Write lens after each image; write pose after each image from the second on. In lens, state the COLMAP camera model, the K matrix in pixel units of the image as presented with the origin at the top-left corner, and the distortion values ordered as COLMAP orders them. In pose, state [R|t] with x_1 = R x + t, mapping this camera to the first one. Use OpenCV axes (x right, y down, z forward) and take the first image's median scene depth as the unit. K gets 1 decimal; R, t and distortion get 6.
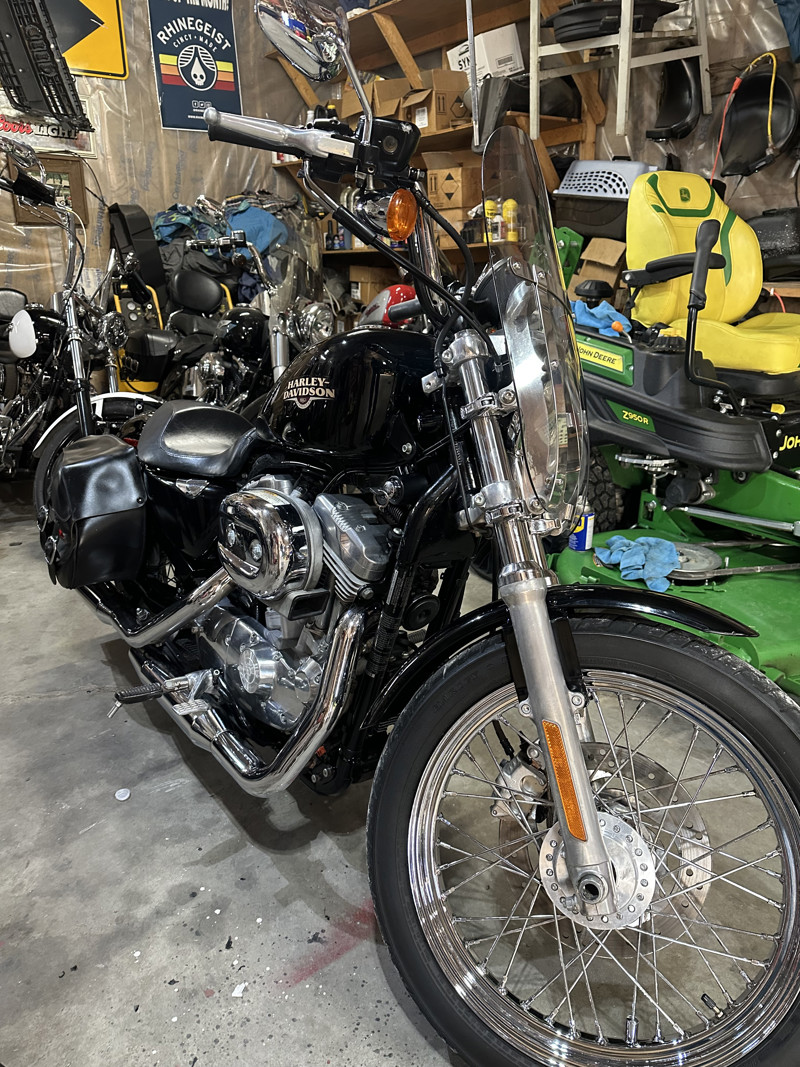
lens RADIAL K [[760.4, 0, 400.3], [0, 760.4, 538.4], [0, 0, 1]] dist [0.012905, -0.021744]
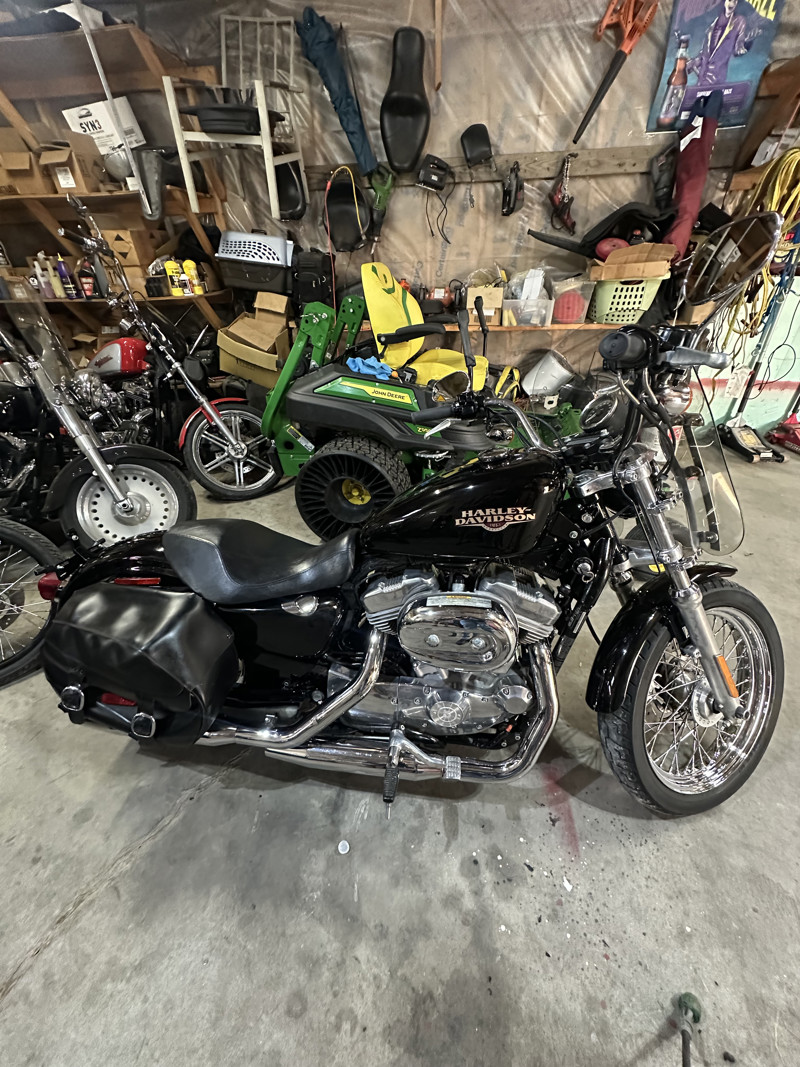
lens RADIAL K [[425.7, 0, 401.6], [0, 425.7, 533.1], [0, 0, 1]] dist [-0.003607, 0.000329]
pose [[0.700793, -0.378712, 0.604539, -0.637713], [0.247606, 0.923893, 0.291740, -0.393085], [-0.669015, -0.054762, 0.741229, 0.541328]]
